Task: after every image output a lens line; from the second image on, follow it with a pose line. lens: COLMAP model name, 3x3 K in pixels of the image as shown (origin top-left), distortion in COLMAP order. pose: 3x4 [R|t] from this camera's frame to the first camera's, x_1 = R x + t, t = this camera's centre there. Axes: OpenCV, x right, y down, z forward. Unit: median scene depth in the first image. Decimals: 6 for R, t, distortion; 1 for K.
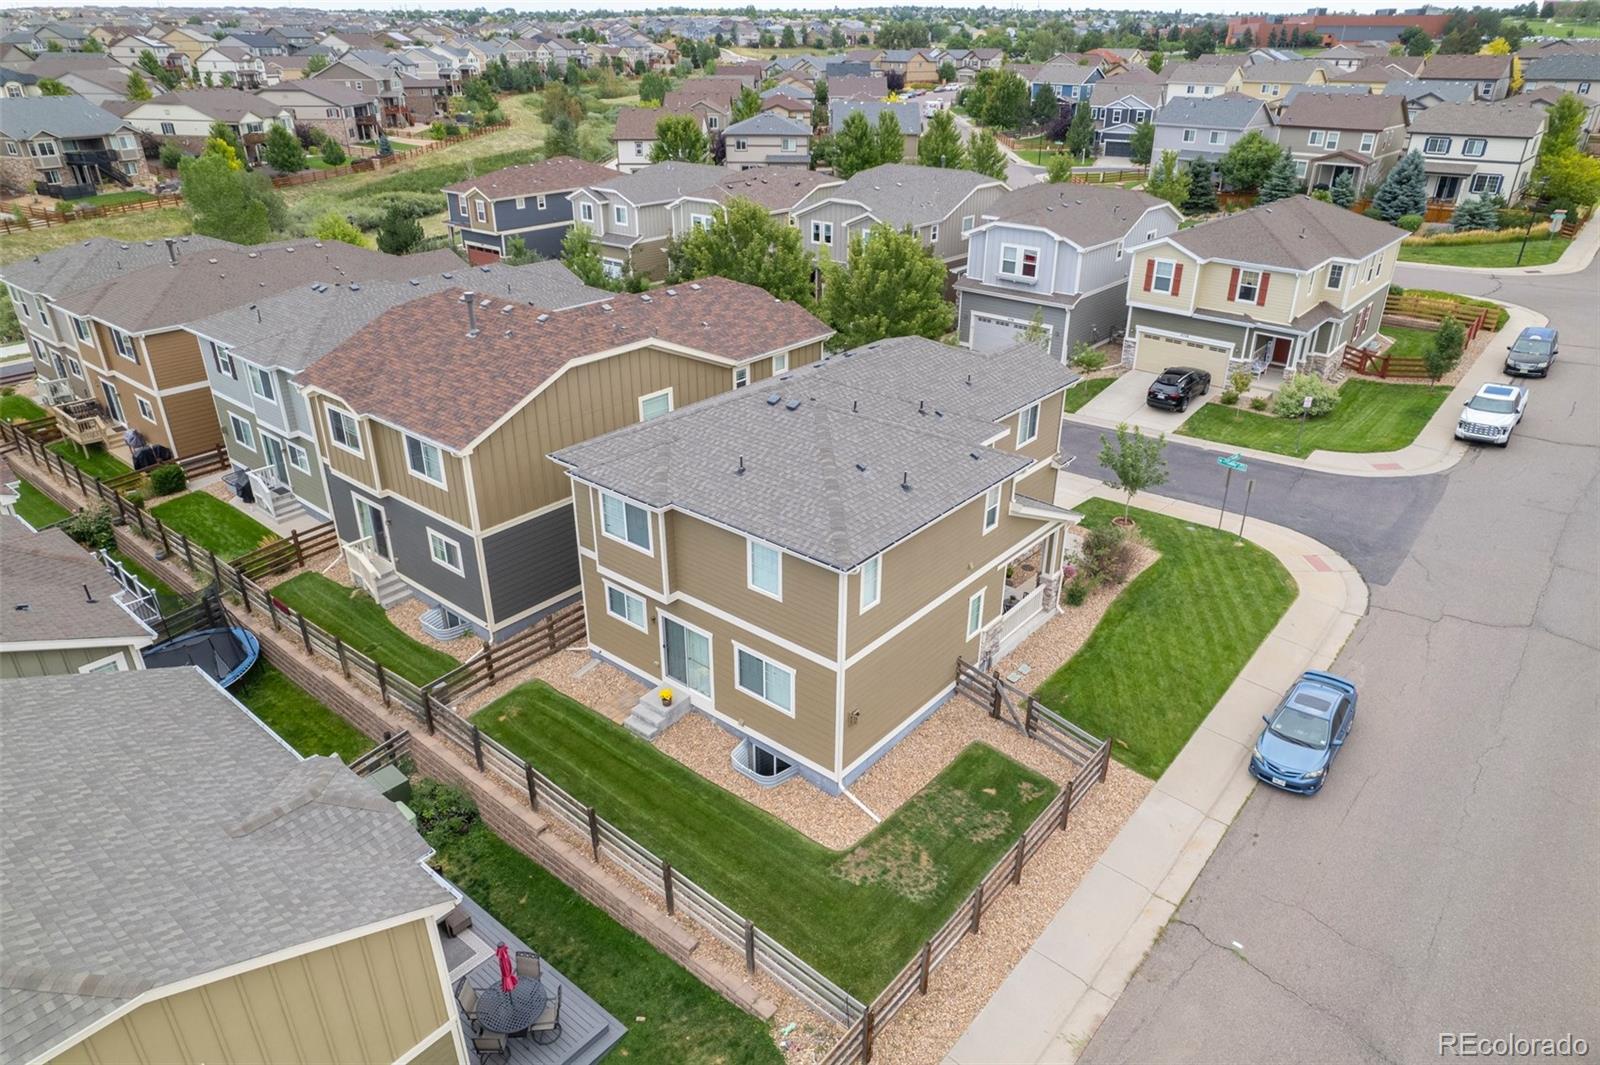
lens RADIAL K [[1019.5, 0, 804.9], [0, 1019.5, 548.4], [0, 0, 1]] dist [-0.076007, 0.071652]
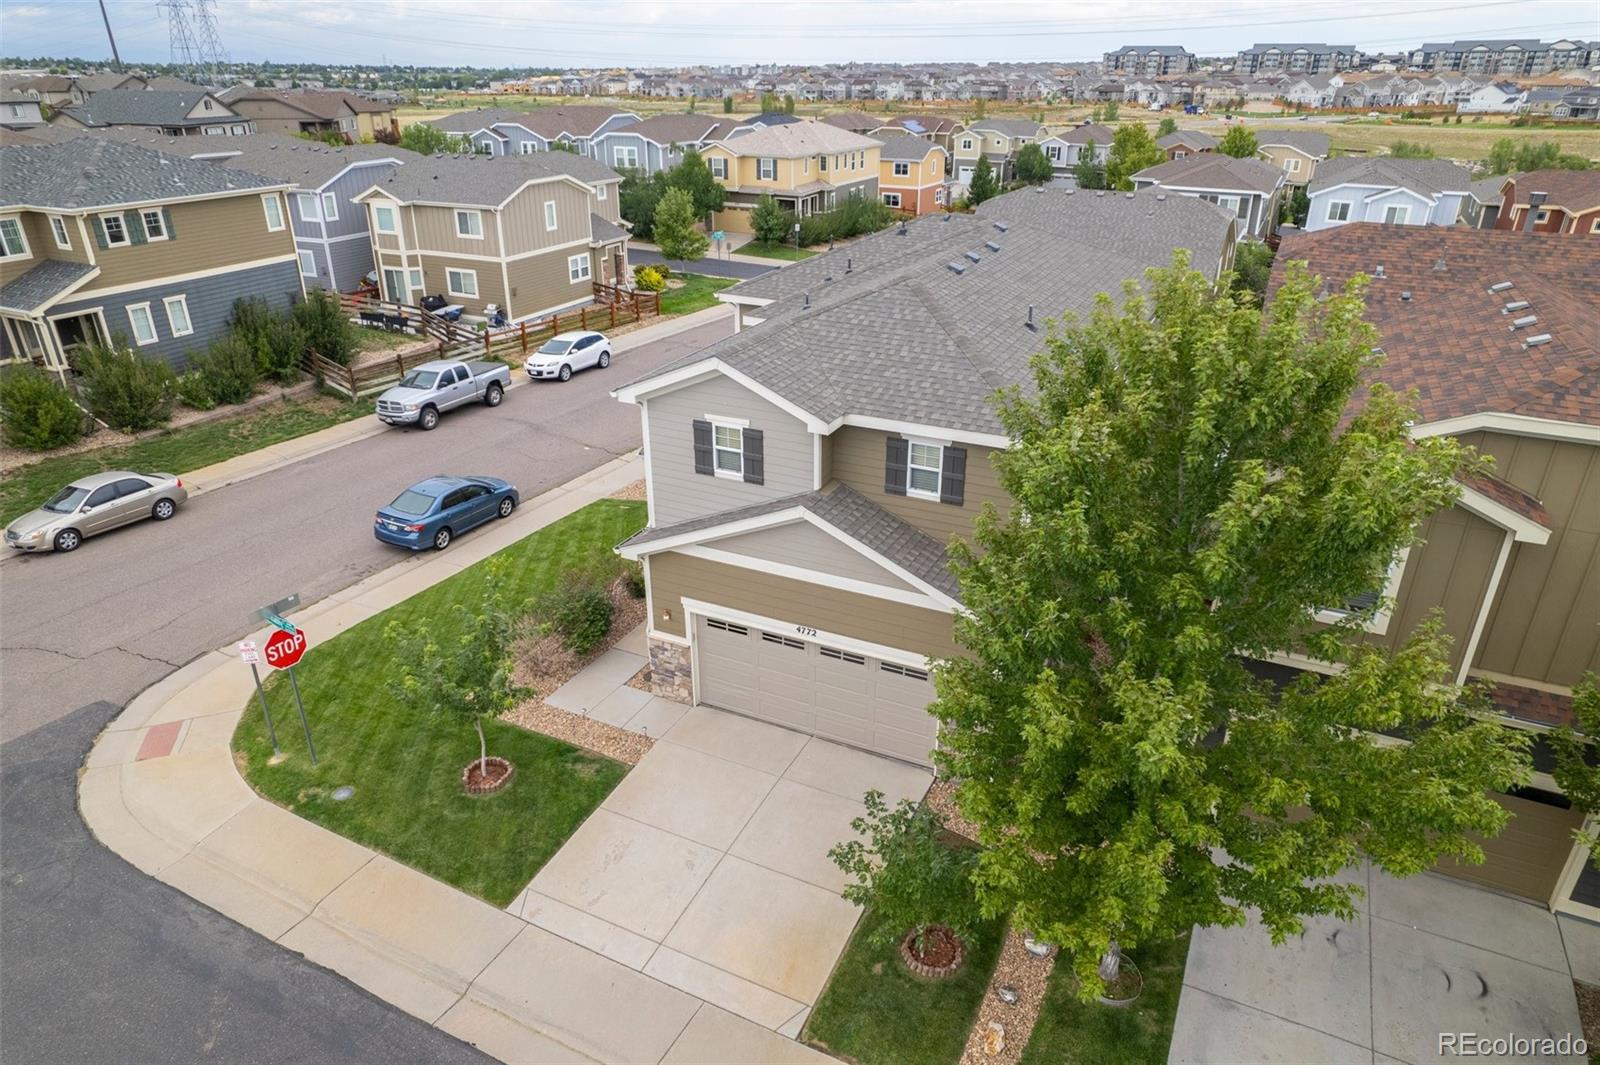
lens RADIAL K [[1019.5, 0, 804.9], [0, 1019.5, 548.4], [0, 0, 1]] dist [-0.076007, 0.071652]
pose [[-0.969674, 0.097366, -0.224172, 0.354592], [-0.119479, 0.611302, 0.782326, -0.635049], [0.213208, 0.785385, -0.581131, 1.625430]]
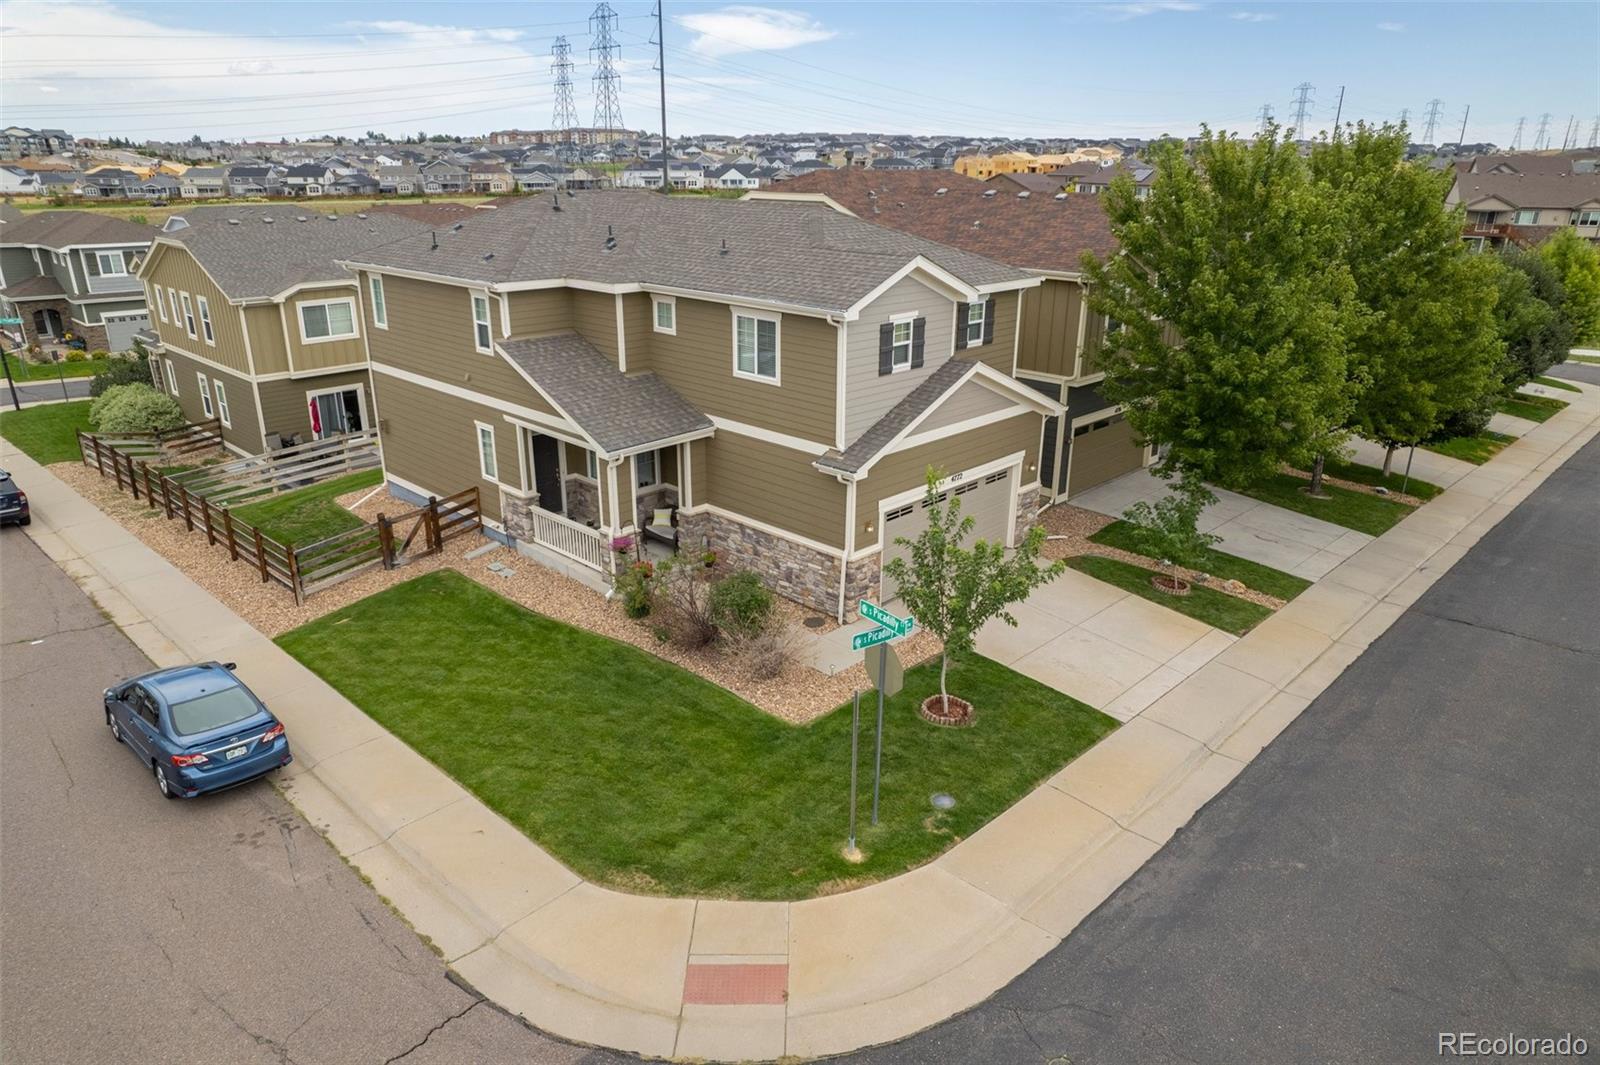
lens RADIAL K [[1019.5, 0, 804.9], [0, 1019.5, 548.4], [0, 0, 1]] dist [-0.076007, 0.071652]
pose [[-0.071699, 0.350711, -0.933735, 0.954895], [-0.459625, 0.819210, 0.342988, -0.280726], [0.885214, 0.453760, 0.102459, 1.148076]]
